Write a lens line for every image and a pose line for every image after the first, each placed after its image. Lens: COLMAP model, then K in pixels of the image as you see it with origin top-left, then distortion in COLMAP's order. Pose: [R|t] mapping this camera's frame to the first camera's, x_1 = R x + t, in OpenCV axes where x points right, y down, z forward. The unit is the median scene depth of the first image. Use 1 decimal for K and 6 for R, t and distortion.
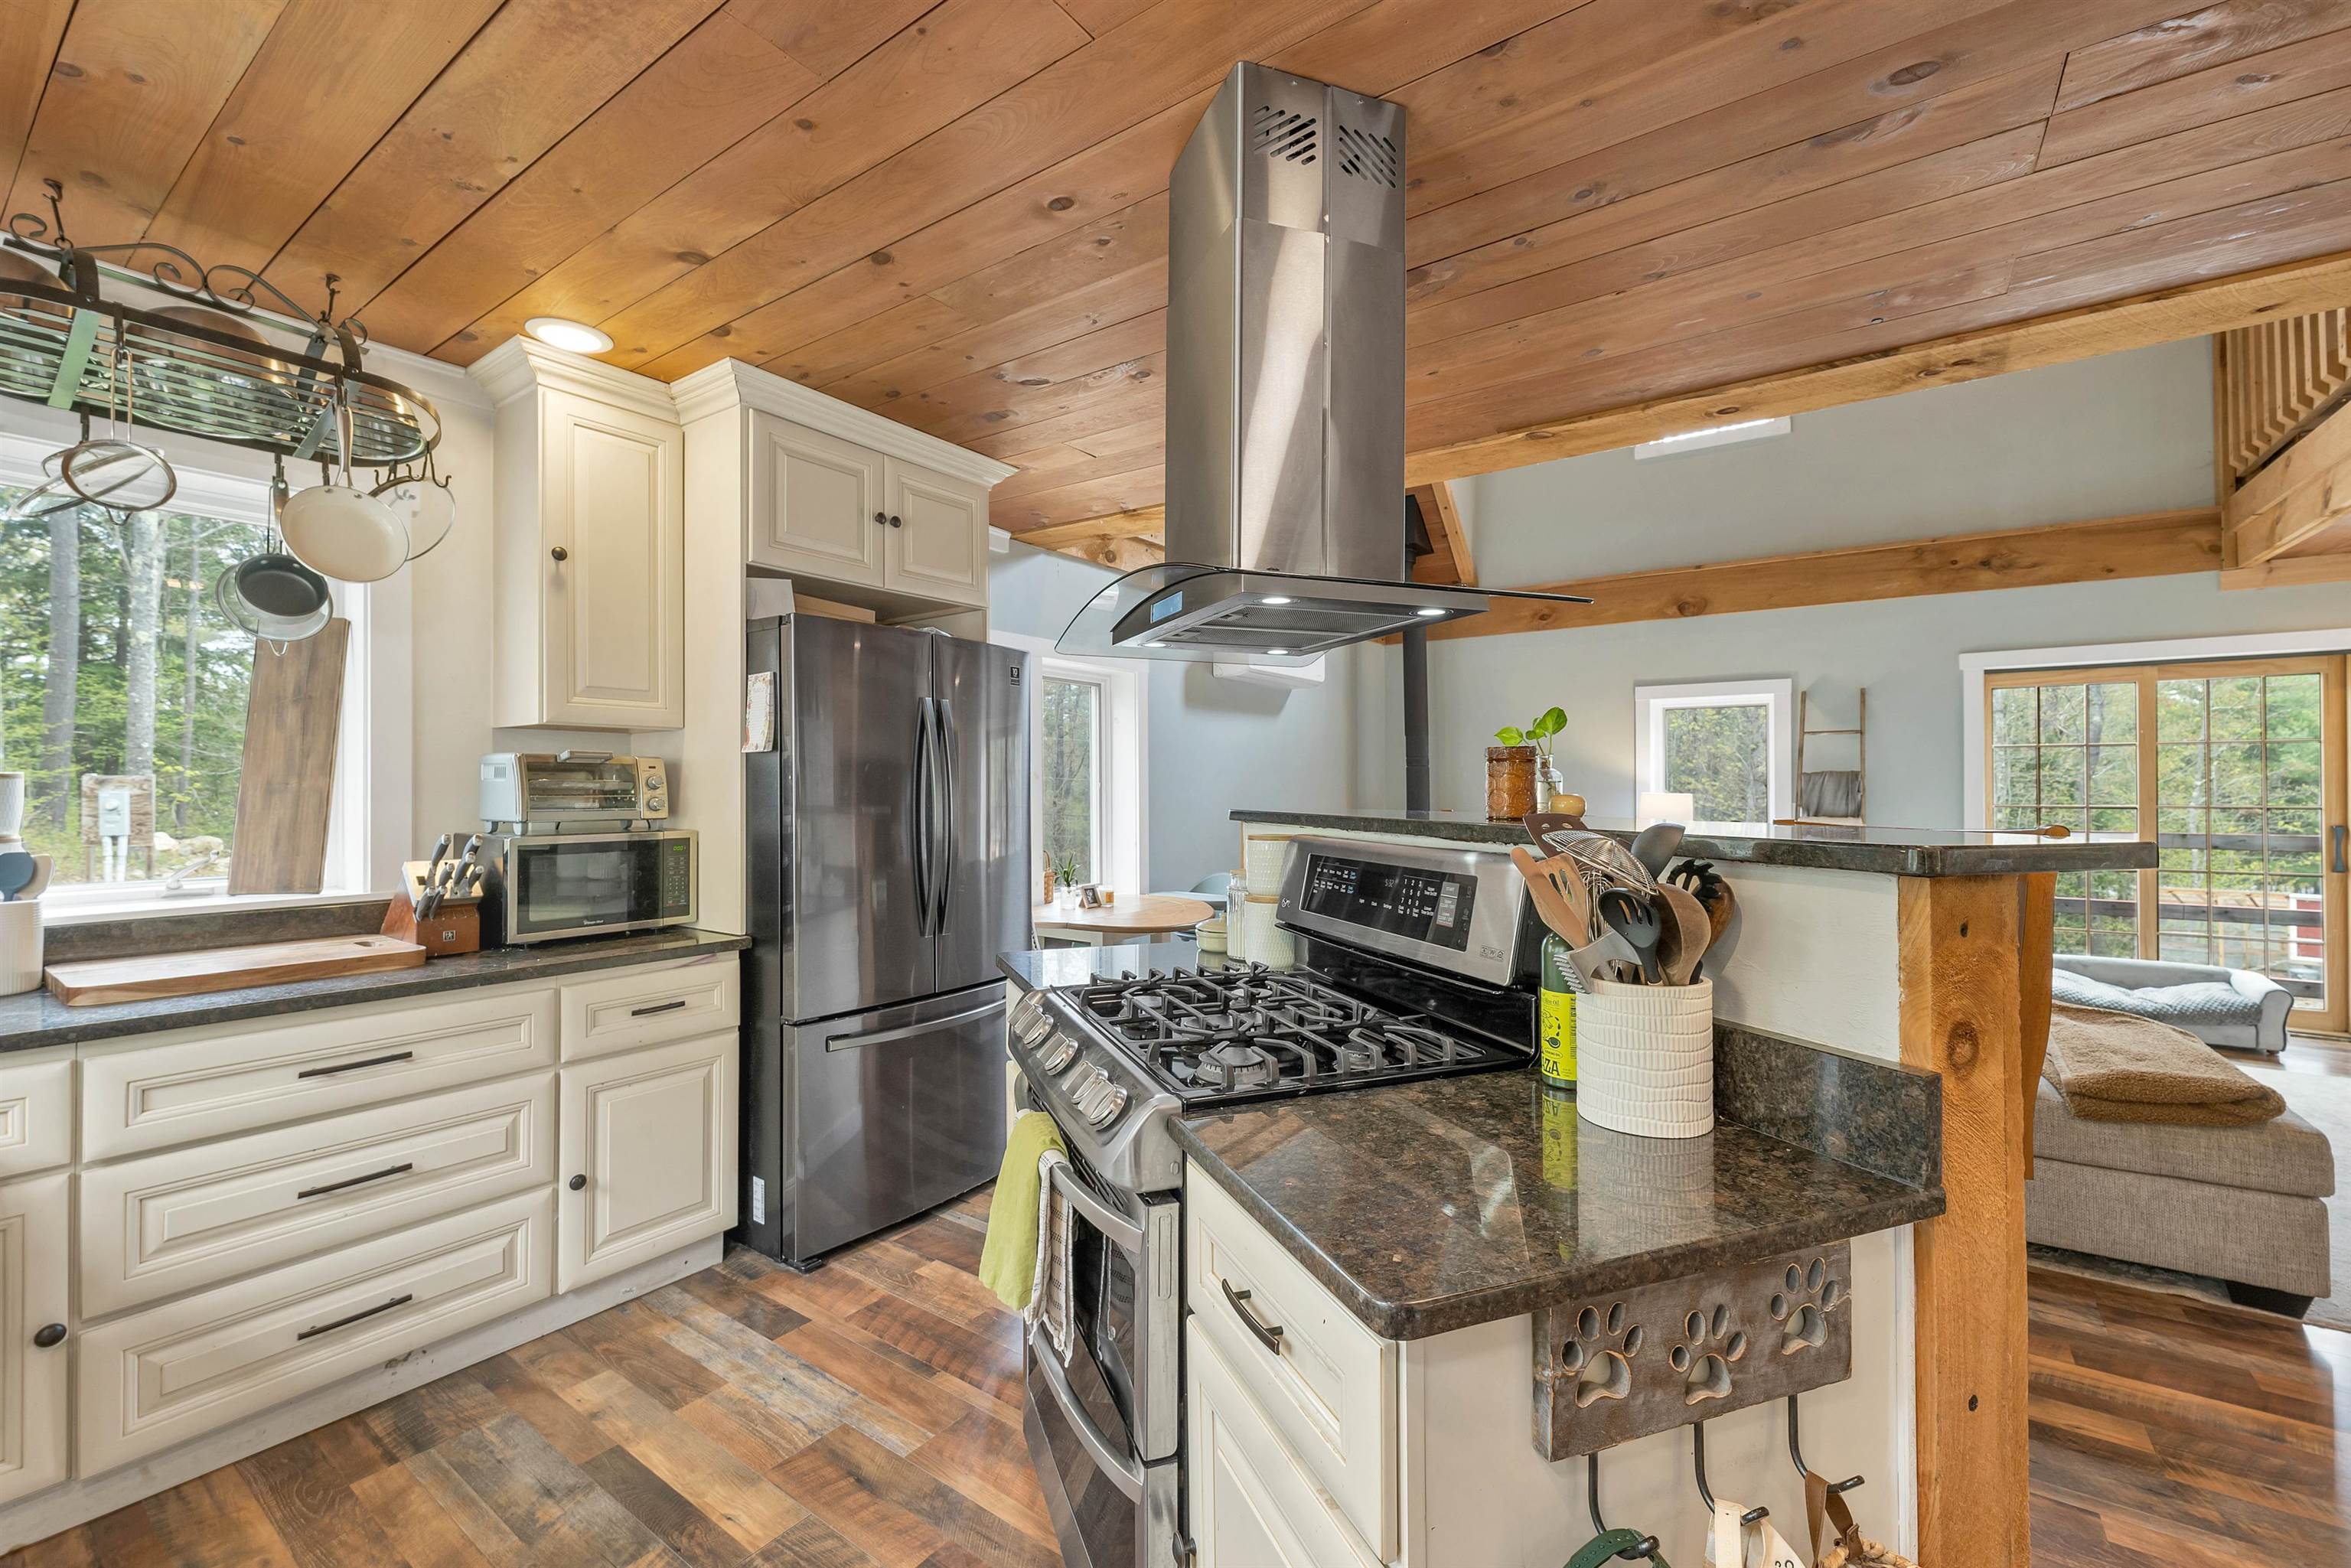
lens RADIAL K [[980.8, 0, 1168.8], [0, 980.8, 785.9], [0, 0, 1]] dist [0.002684, 0.000410]
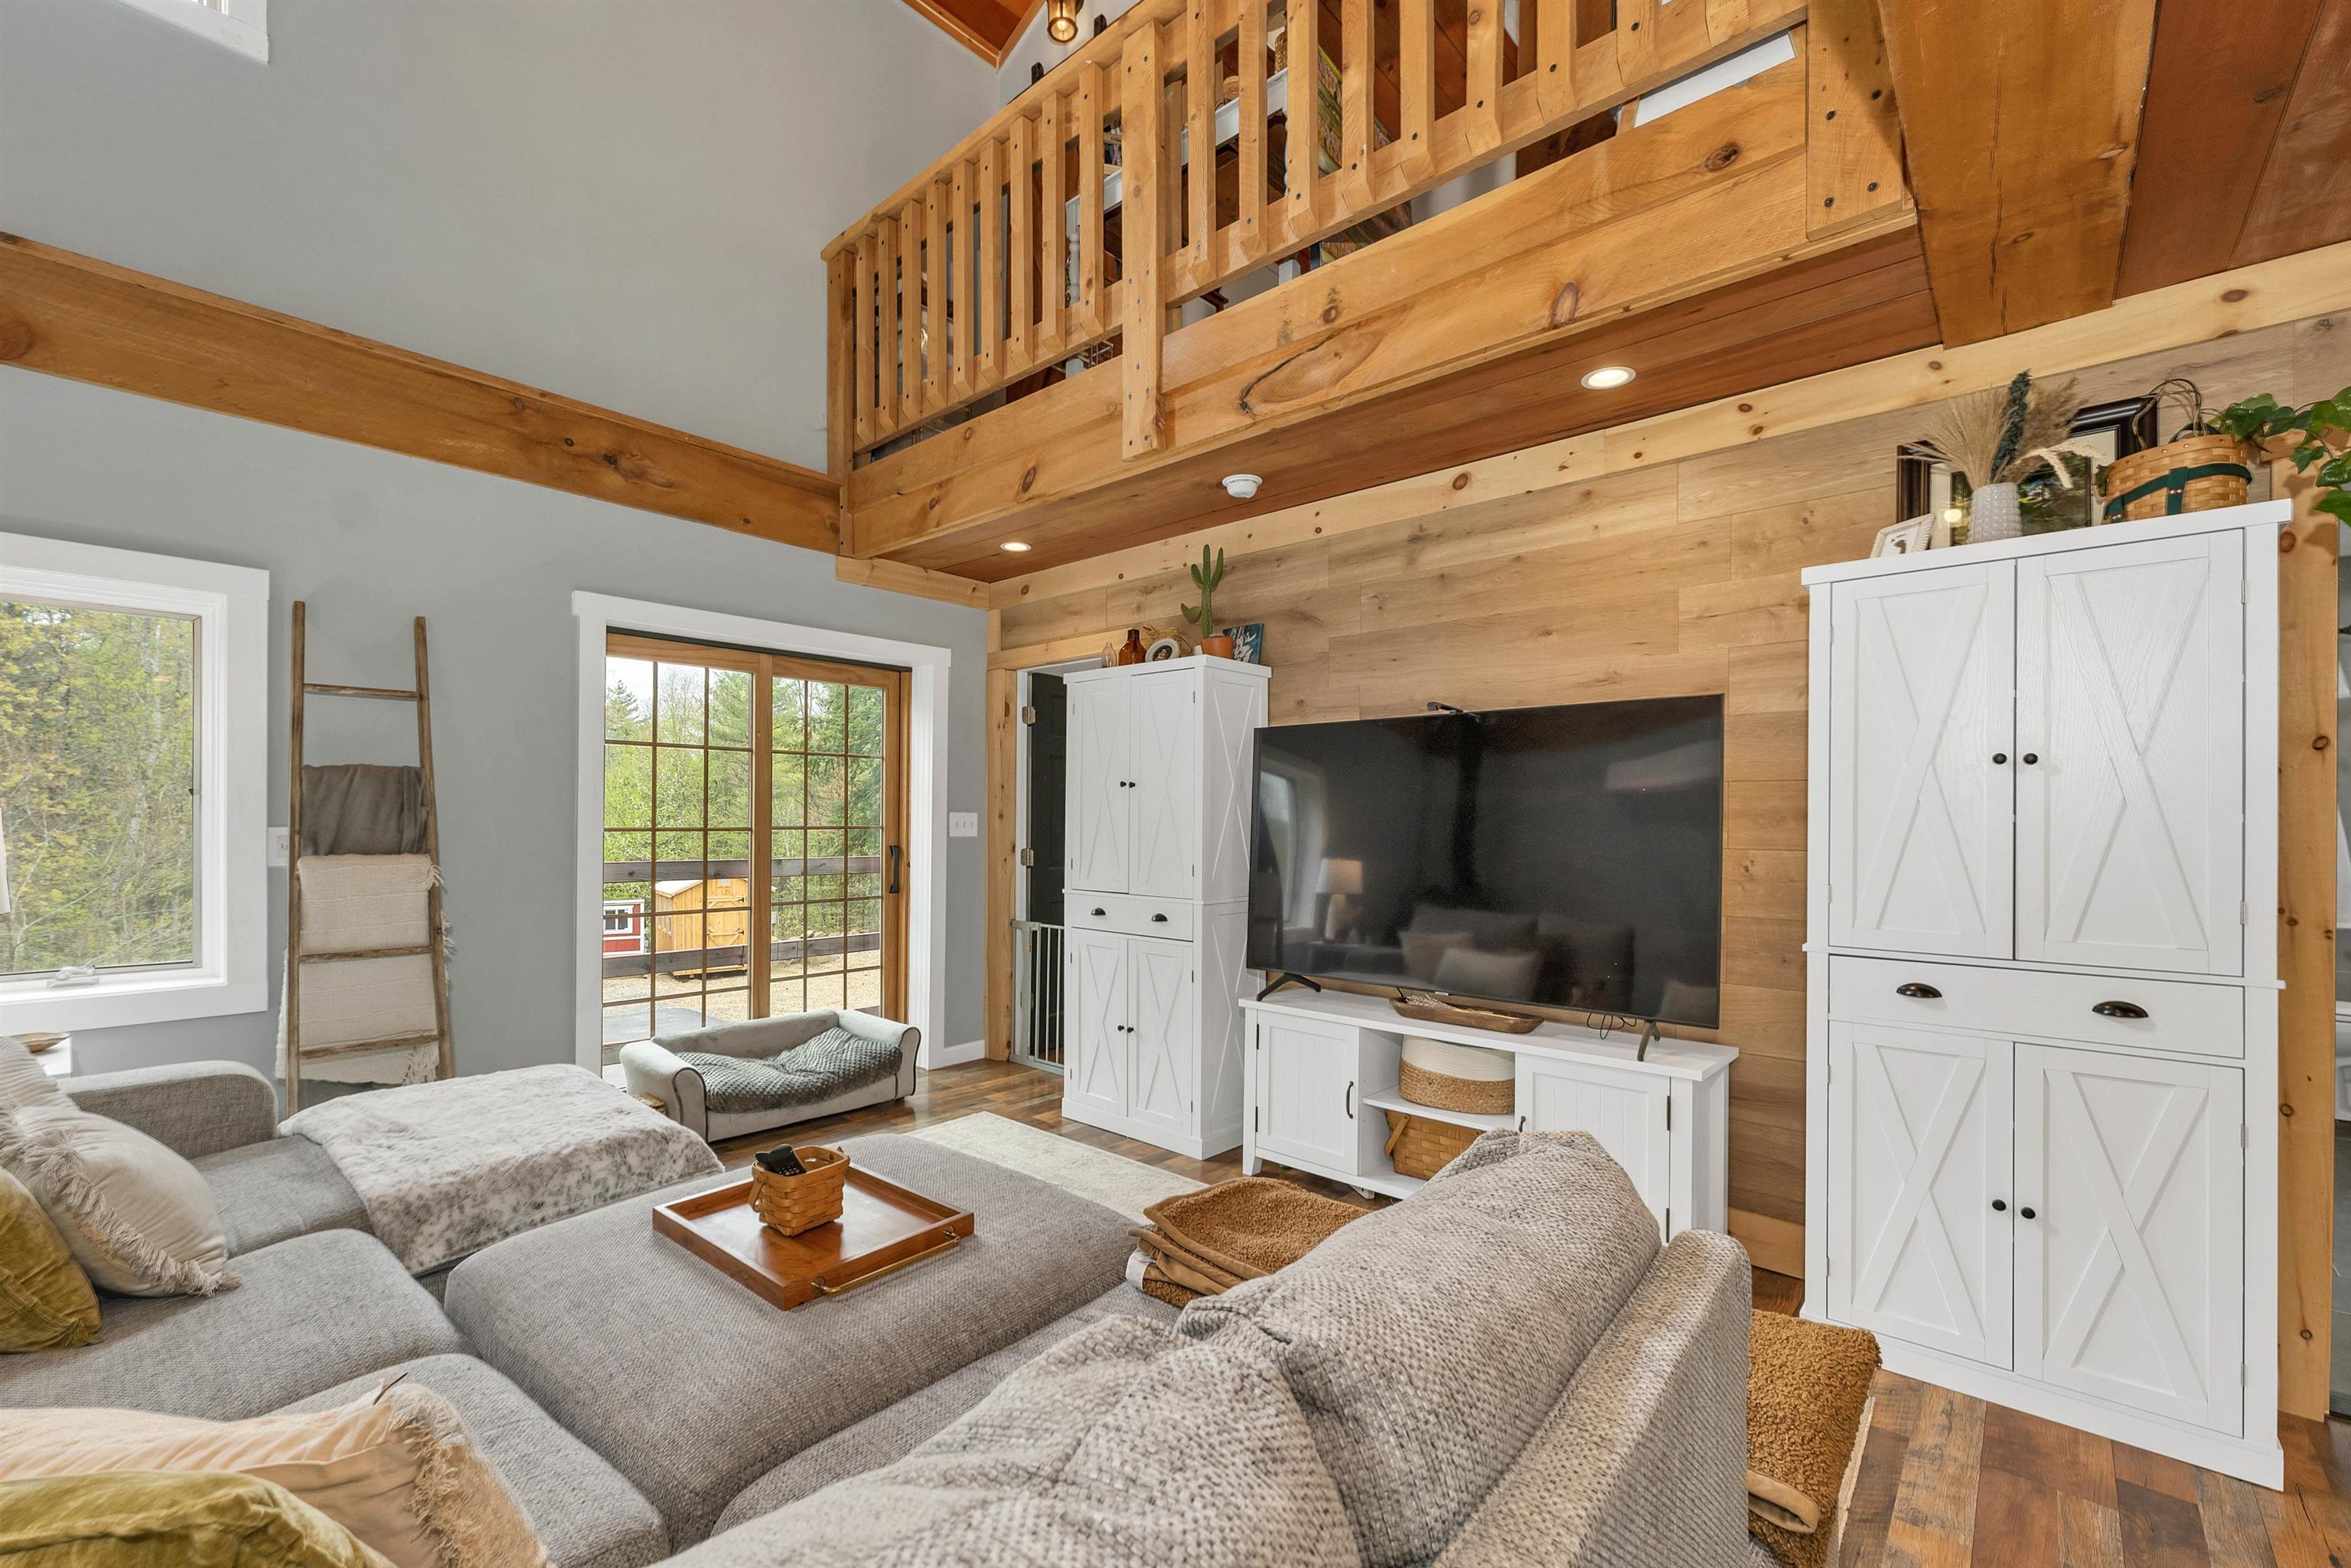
lens RADIAL K [[980.8, 0, 1186.8], [0, 980.8, 819.9], [0, 0, 1]] dist [0.002684, 0.000410]
pose [[0.096637, -0.004501, 0.995310, 0.200348], [-0.006490, 0.999966, 0.005152, 0.007588], [-0.995299, -0.006958, 0.096604, 0.516241]]
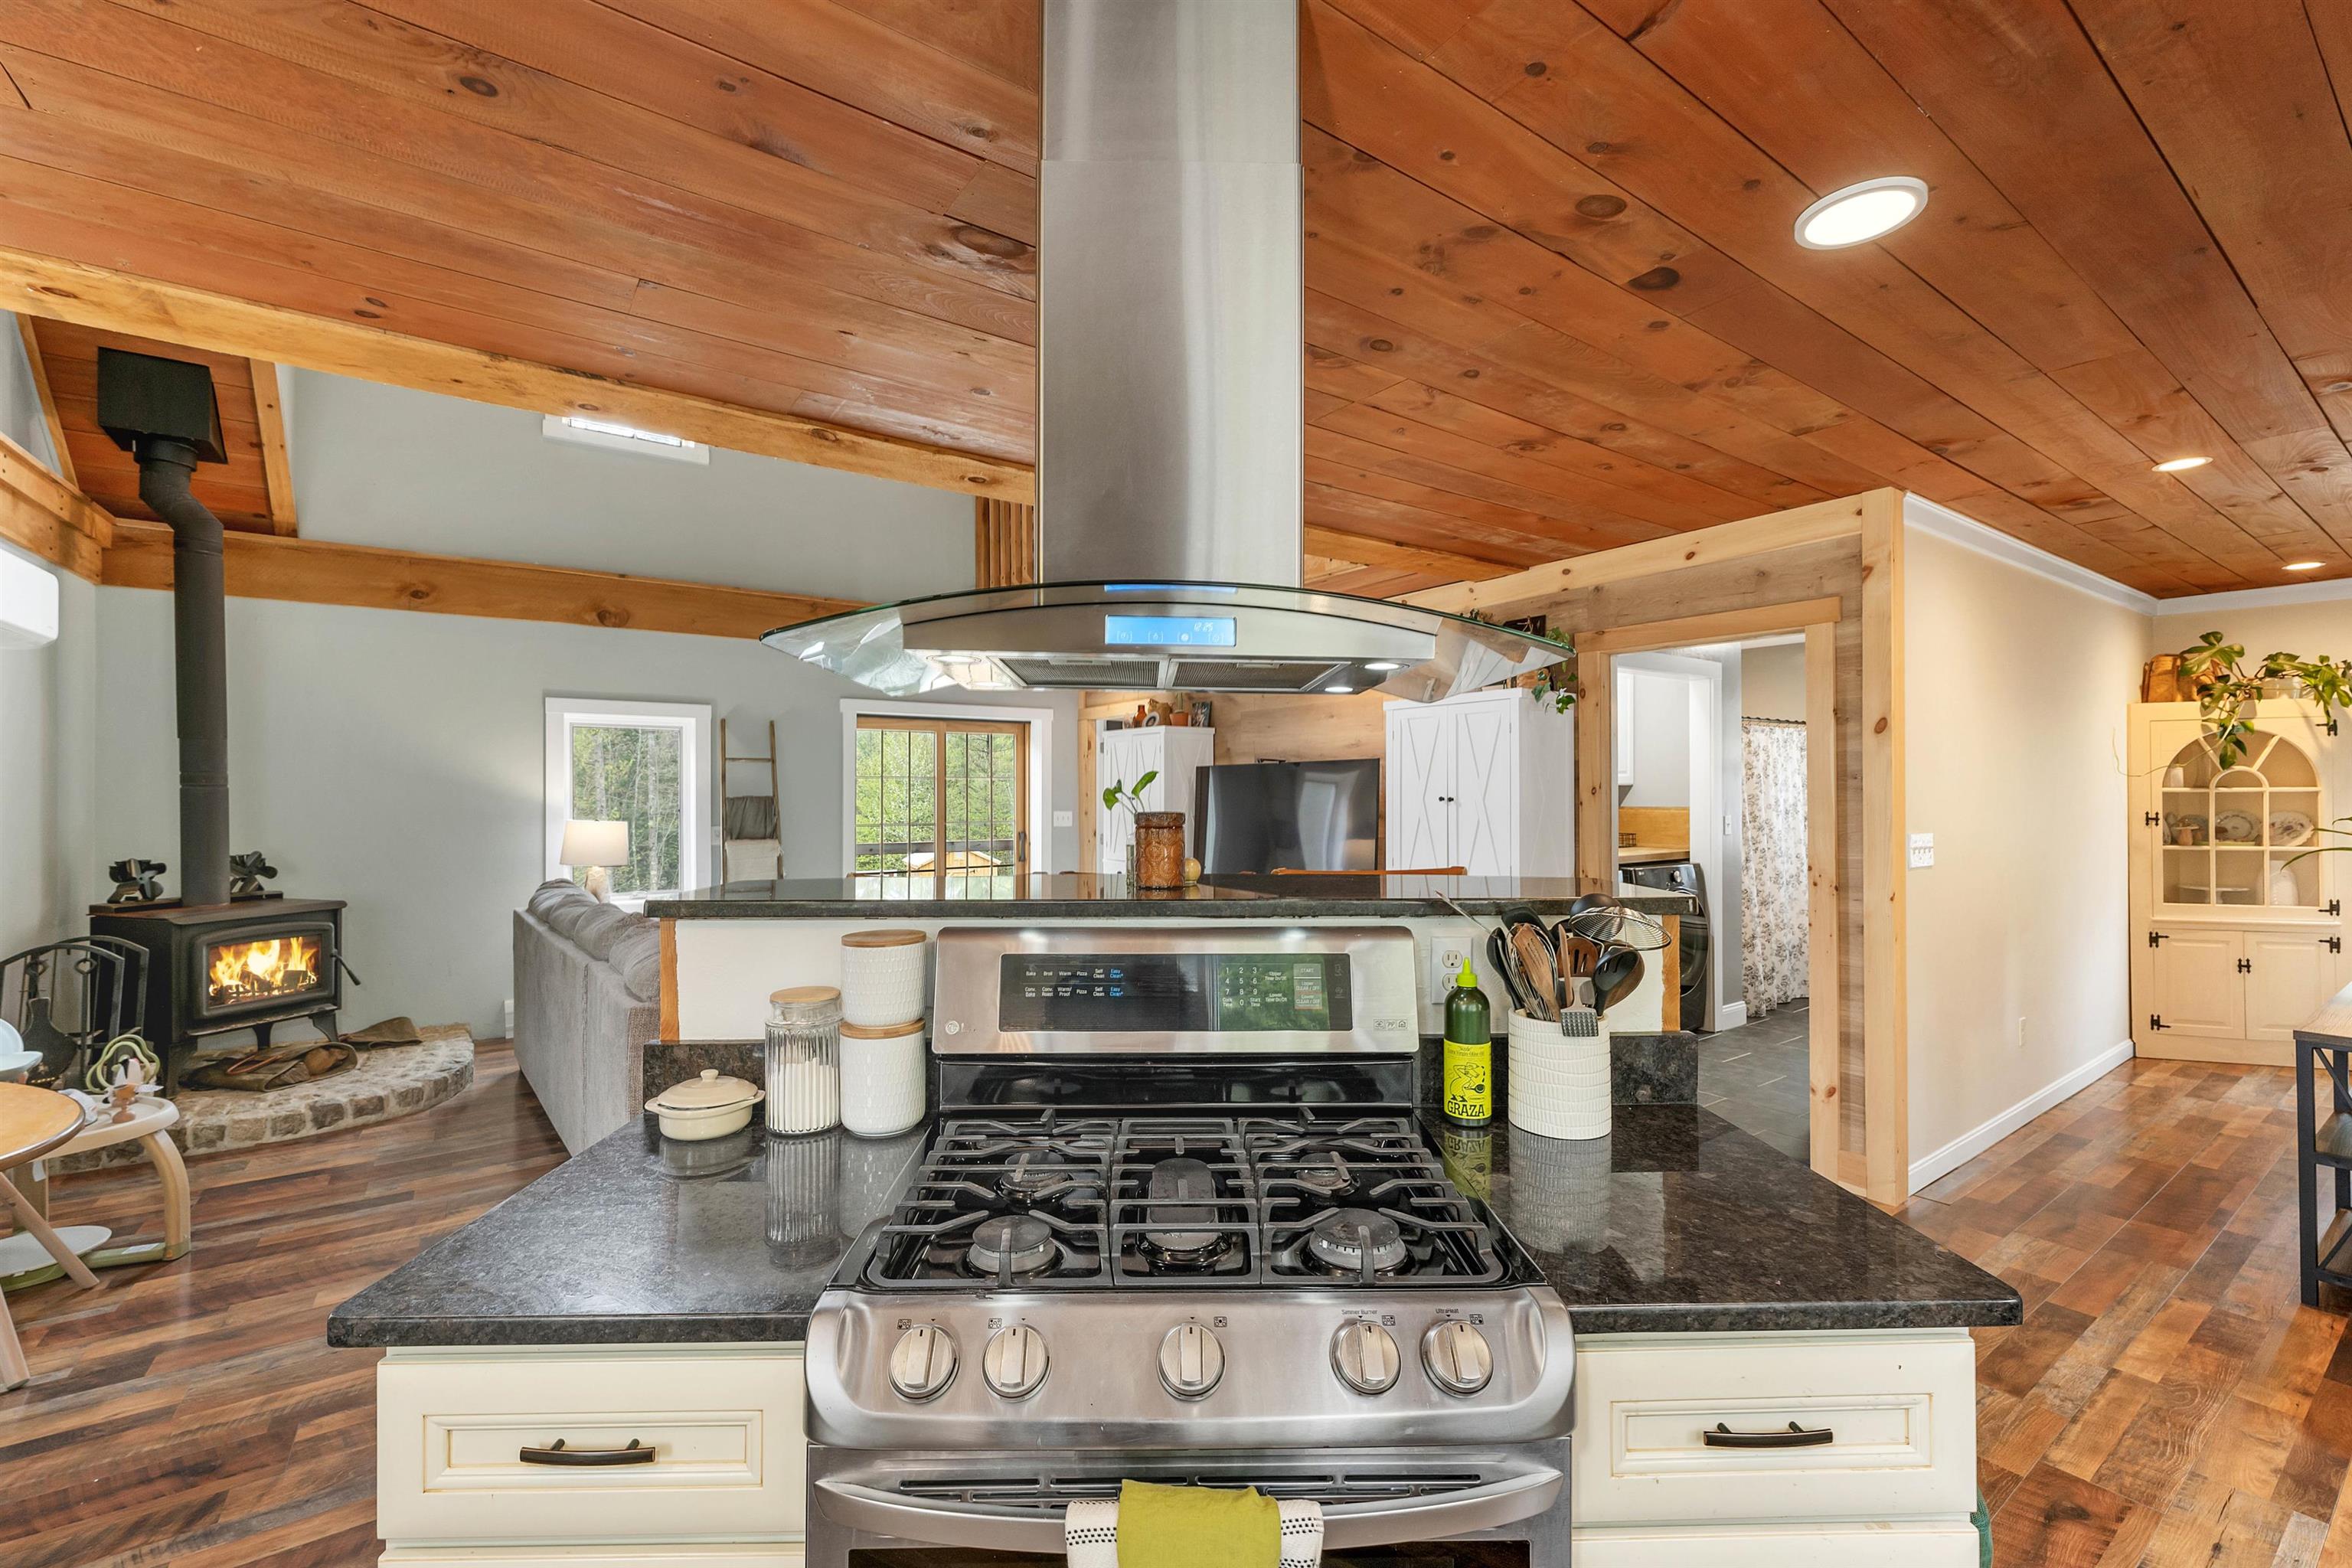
lens RADIAL K [[981.3, 0, 1181.6], [0, 981.3, 797.3], [0, 0, 1]] dist [0.002684, 0.000410]
pose [[0.319391, -0.006361, 0.947602, -0.182049], [0.000719, 0.999979, 0.006470, -0.020598], [-0.947623, -0.001385, 0.319389, 0.216877]]
